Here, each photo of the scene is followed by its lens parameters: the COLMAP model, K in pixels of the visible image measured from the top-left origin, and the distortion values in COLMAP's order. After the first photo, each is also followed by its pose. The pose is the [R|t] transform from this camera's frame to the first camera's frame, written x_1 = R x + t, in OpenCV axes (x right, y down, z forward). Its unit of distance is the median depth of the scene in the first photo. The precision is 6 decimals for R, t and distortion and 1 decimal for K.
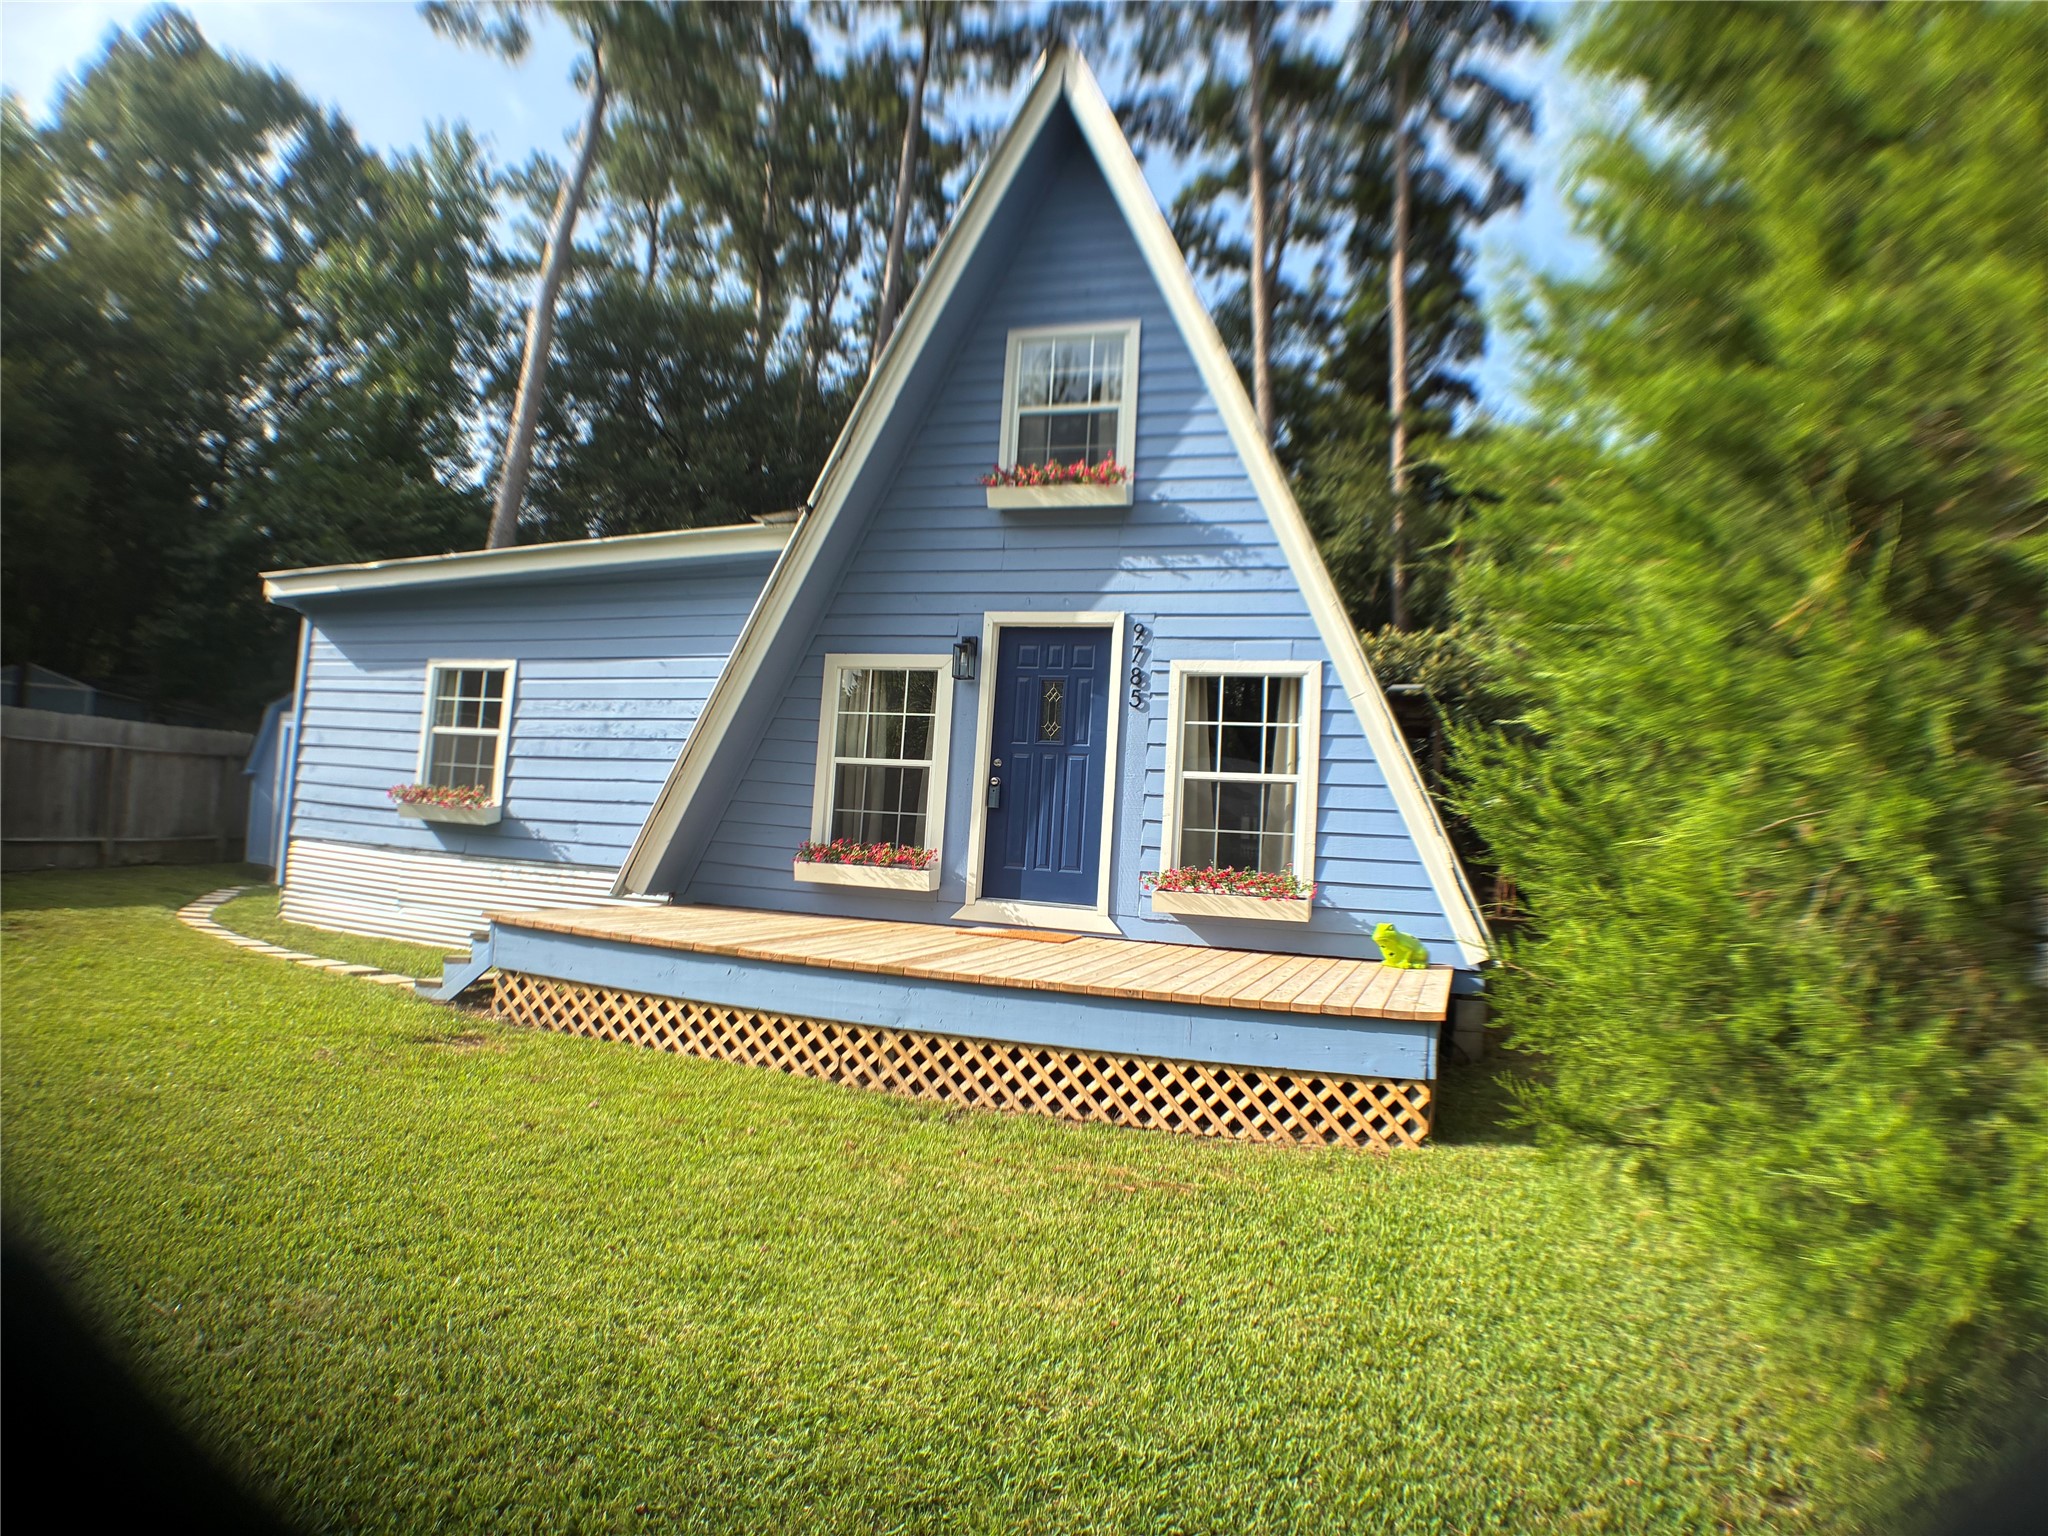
lens RADIAL K [[1240.4, 0, 1022.5], [0, 1240.4, 733.0], [0, 0, 1]] dist [-0.145056, -0.001690]
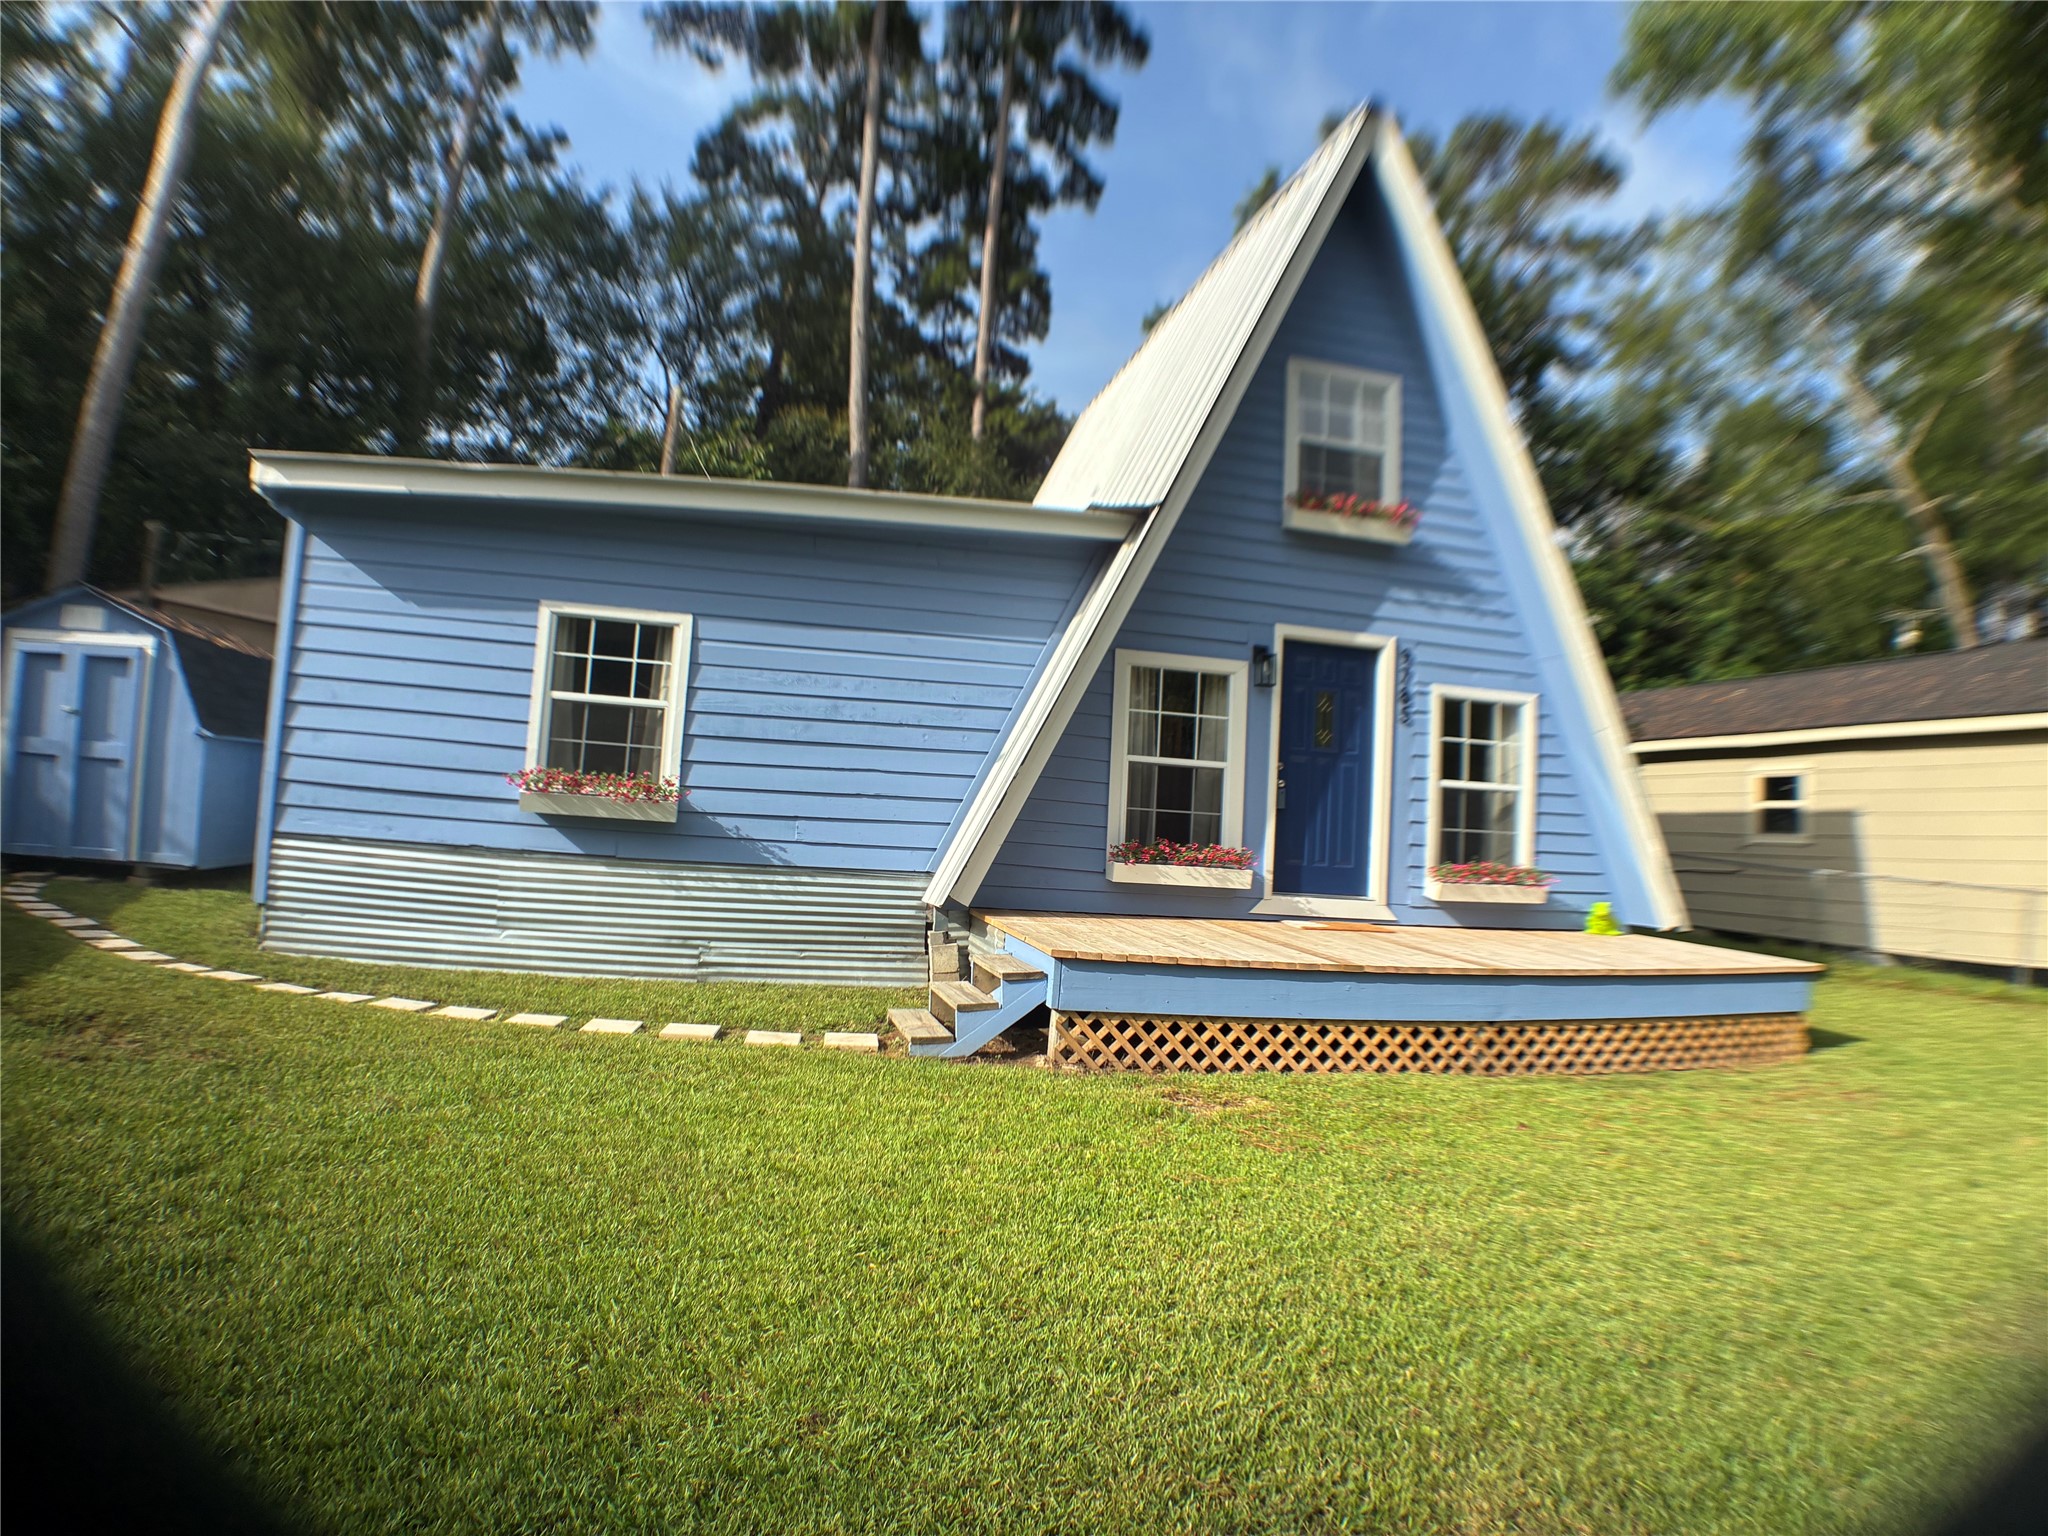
lens RADIAL K [[1240.4, 0, 1022.5], [0, 1240.4, 733.0], [0, 0, 1]] dist [-0.145056, -0.001690]
pose [[0.840803, 0.028658, 0.540582, -0.788463], [-0.063743, 0.996892, 0.046297, -0.039820], [-0.537575, -0.073385, 0.840016, 0.224796]]
